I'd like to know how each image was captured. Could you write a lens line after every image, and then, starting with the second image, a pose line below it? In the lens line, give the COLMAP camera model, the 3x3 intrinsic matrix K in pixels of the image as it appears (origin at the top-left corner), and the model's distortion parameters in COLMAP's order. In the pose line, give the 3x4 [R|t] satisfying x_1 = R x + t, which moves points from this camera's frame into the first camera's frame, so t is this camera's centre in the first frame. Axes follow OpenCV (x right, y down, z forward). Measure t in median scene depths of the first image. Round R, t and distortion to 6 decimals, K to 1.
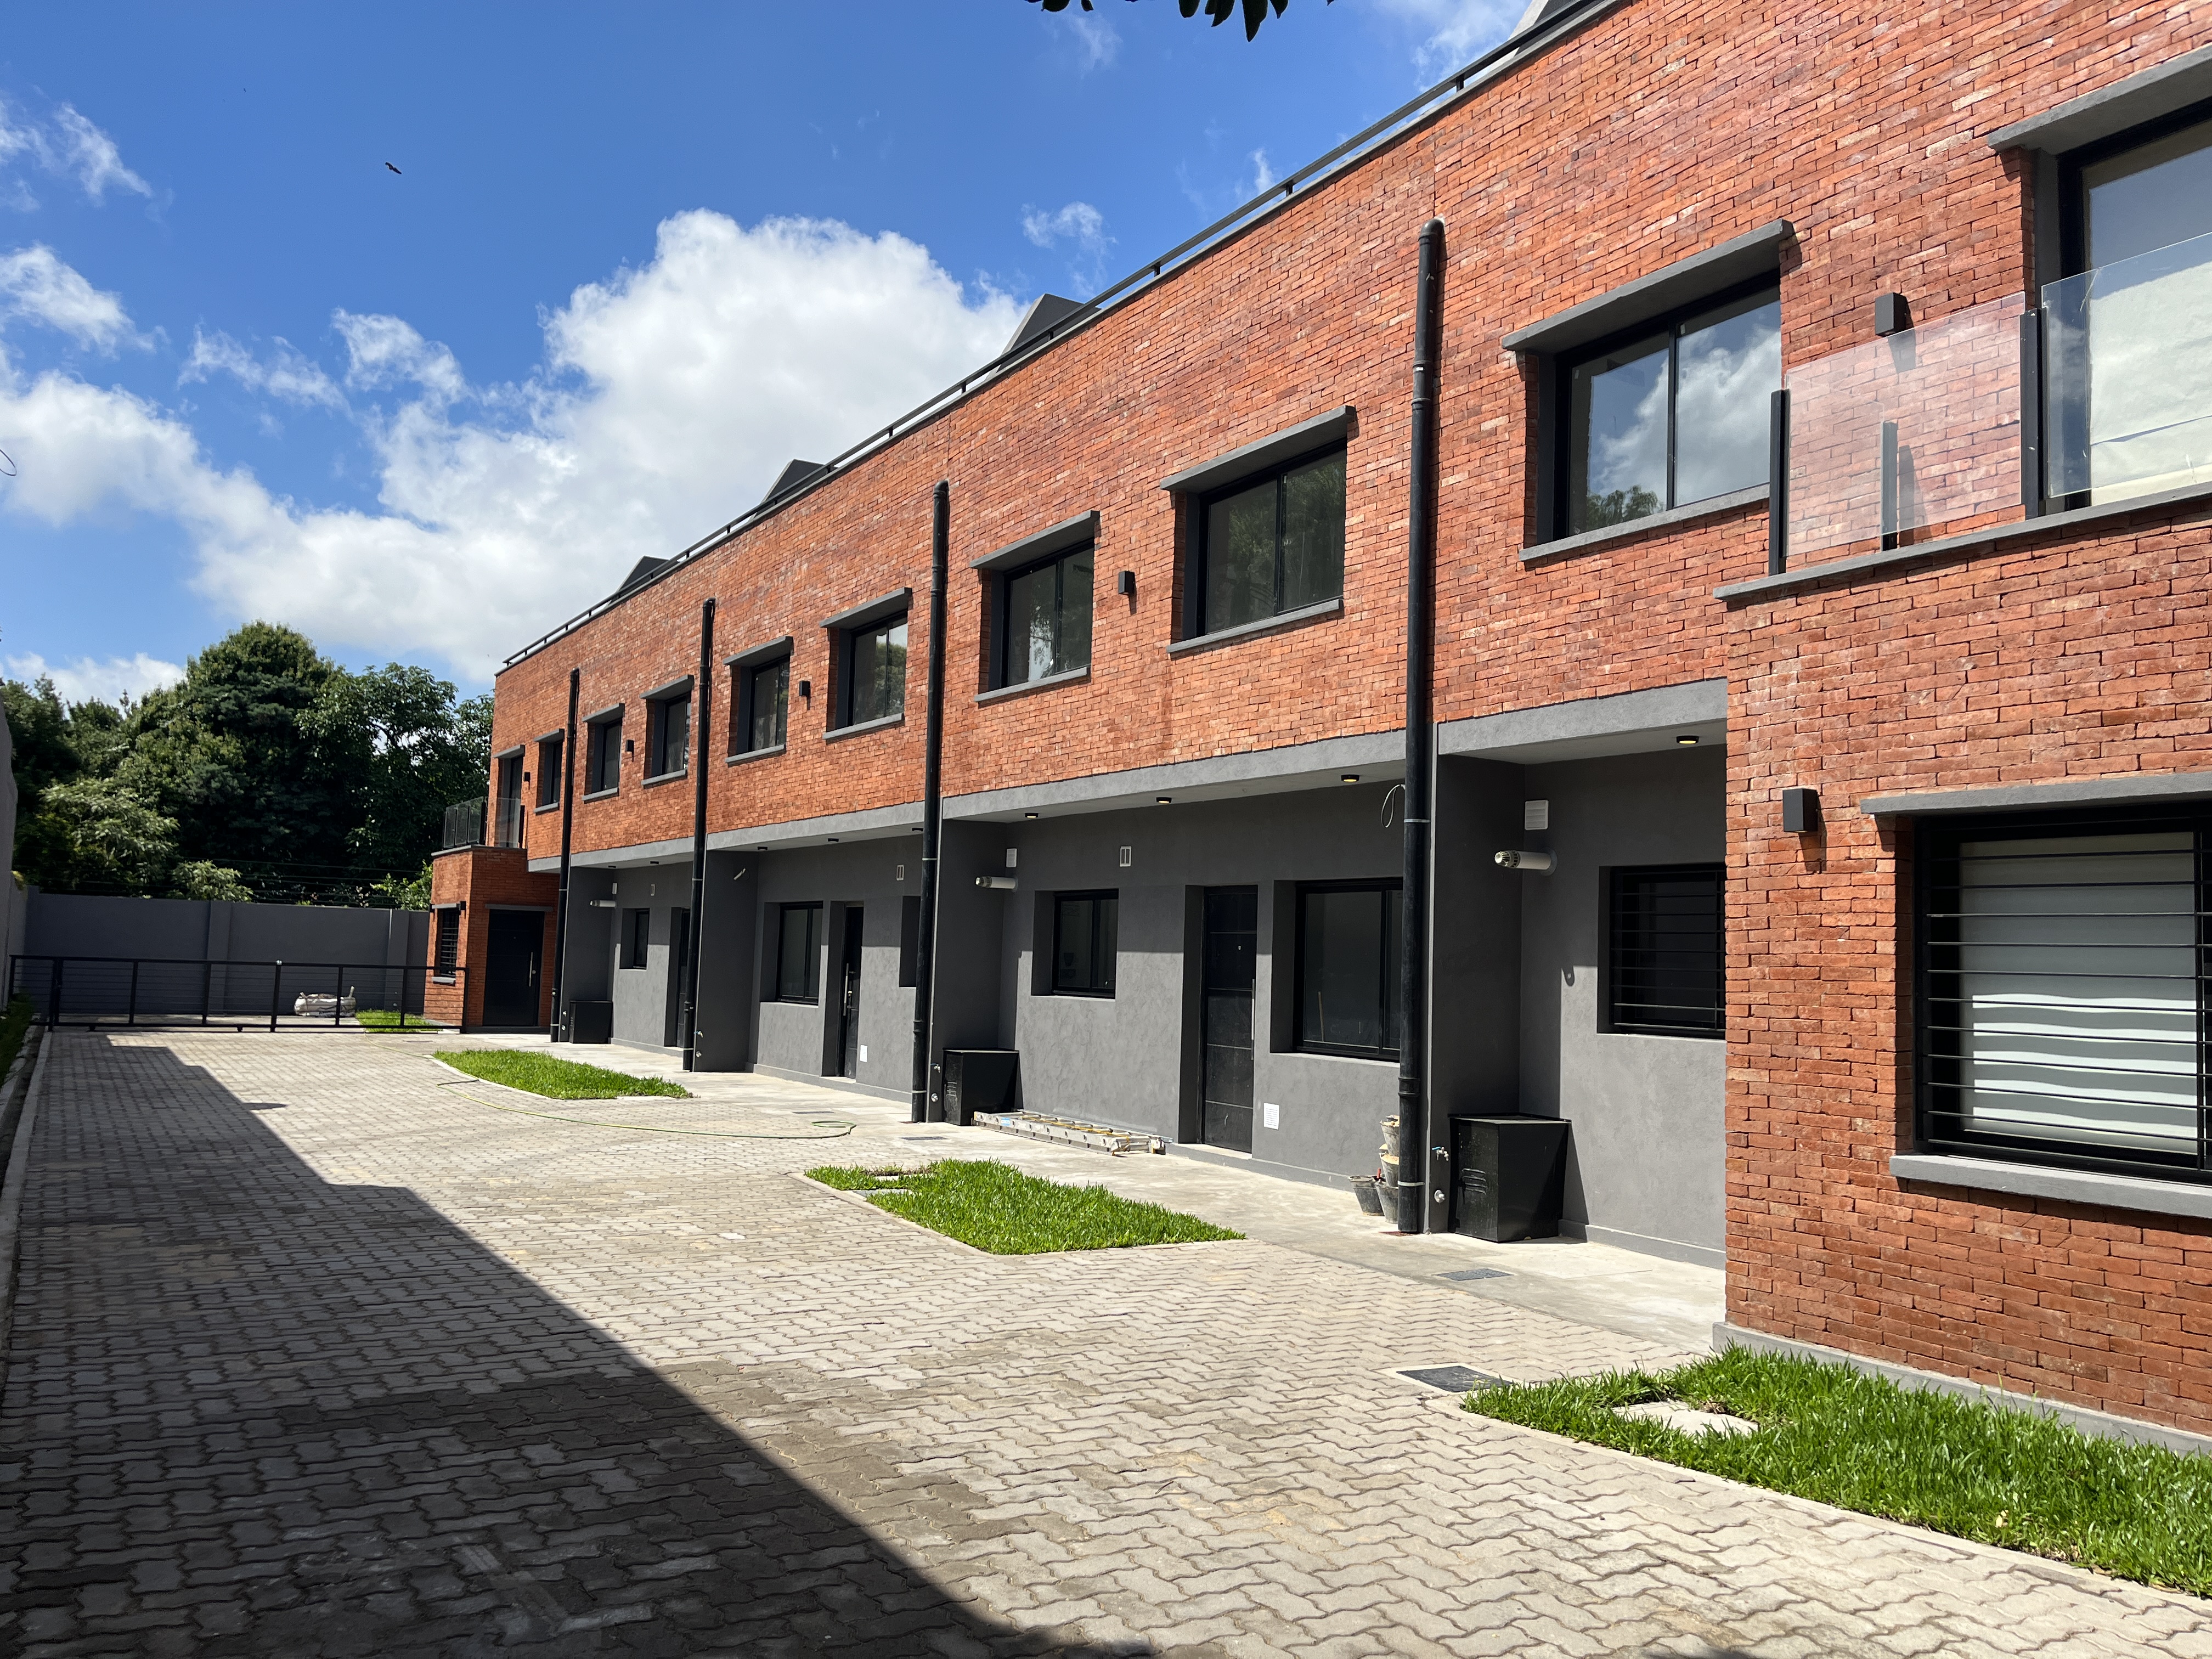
lens RADIAL K [[1671.9, 0, 1108.4], [0, 1671.9, 849.8], [0, 0, 1]] dist [0.076366, -0.099059]
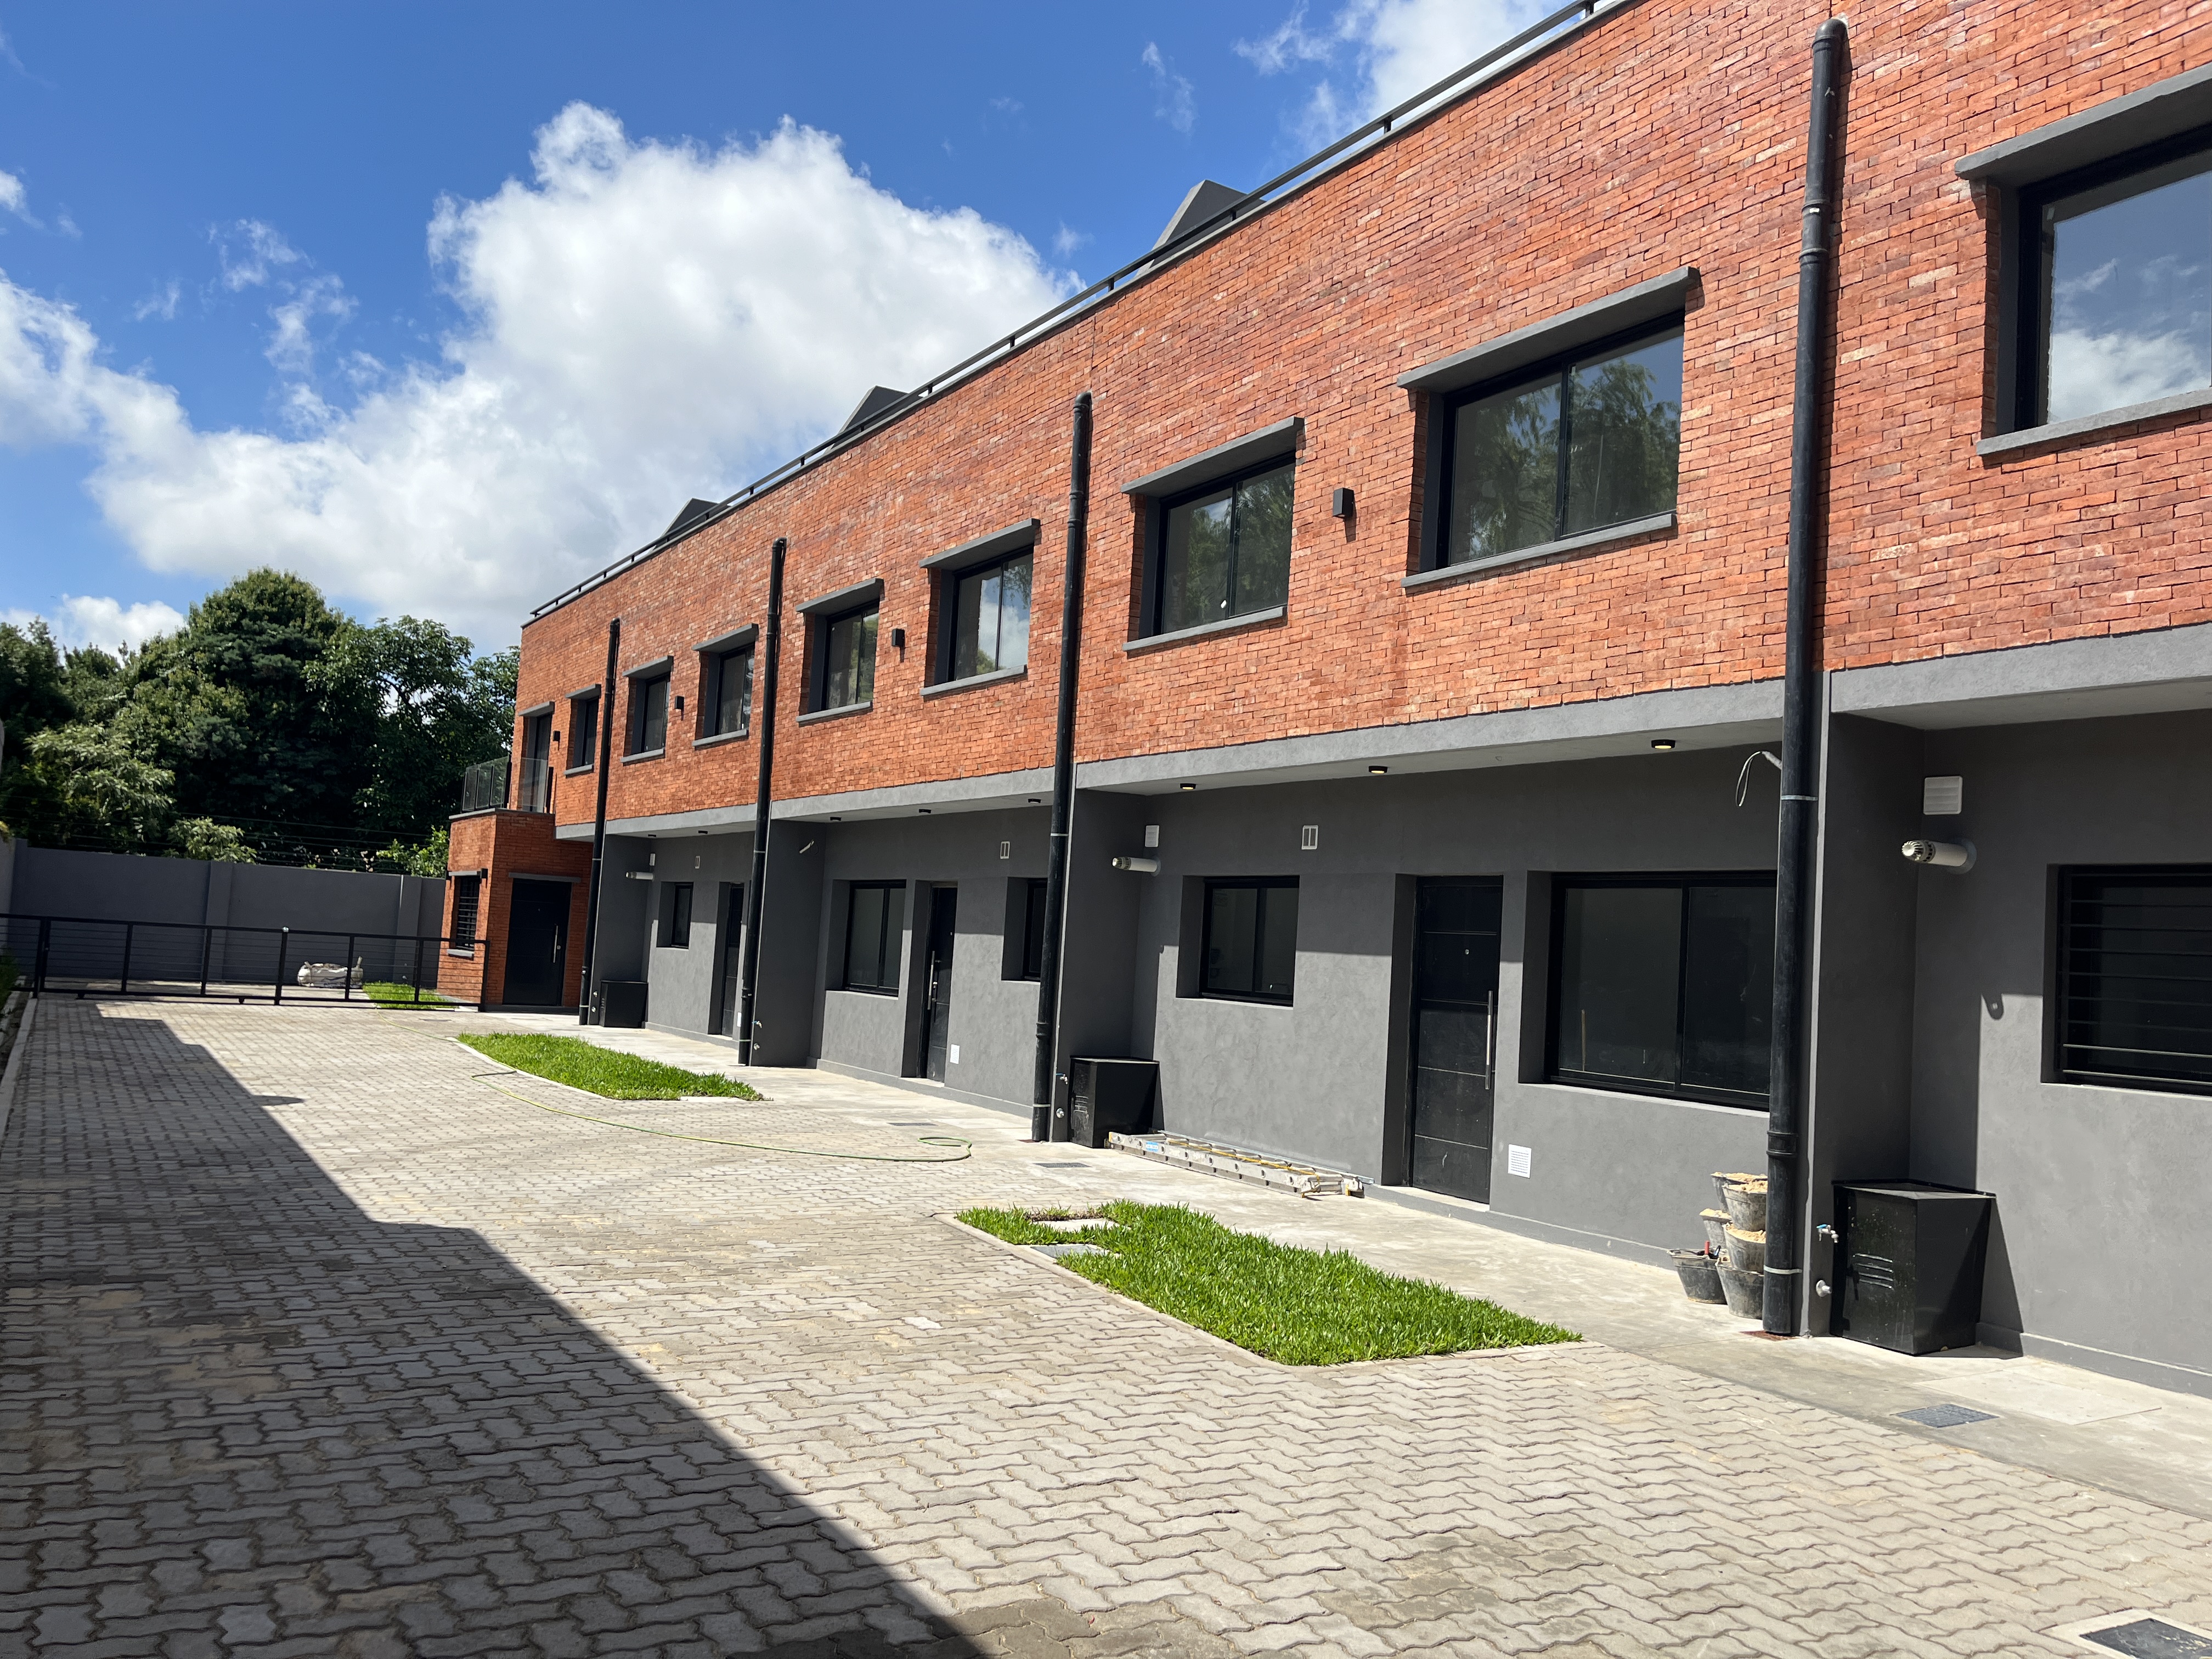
lens RADIAL K [[1671.9, 0, 1098.0], [0, 1671.9, 853.9], [0, 0, 1]] dist [0.076366, -0.099059]
pose [[0.999598, 0.028313, -0.001204, -0.127453], [-0.028299, 0.999543, 0.010586, 0.008626], [0.001503, -0.010548, 0.999943, 0.214036]]
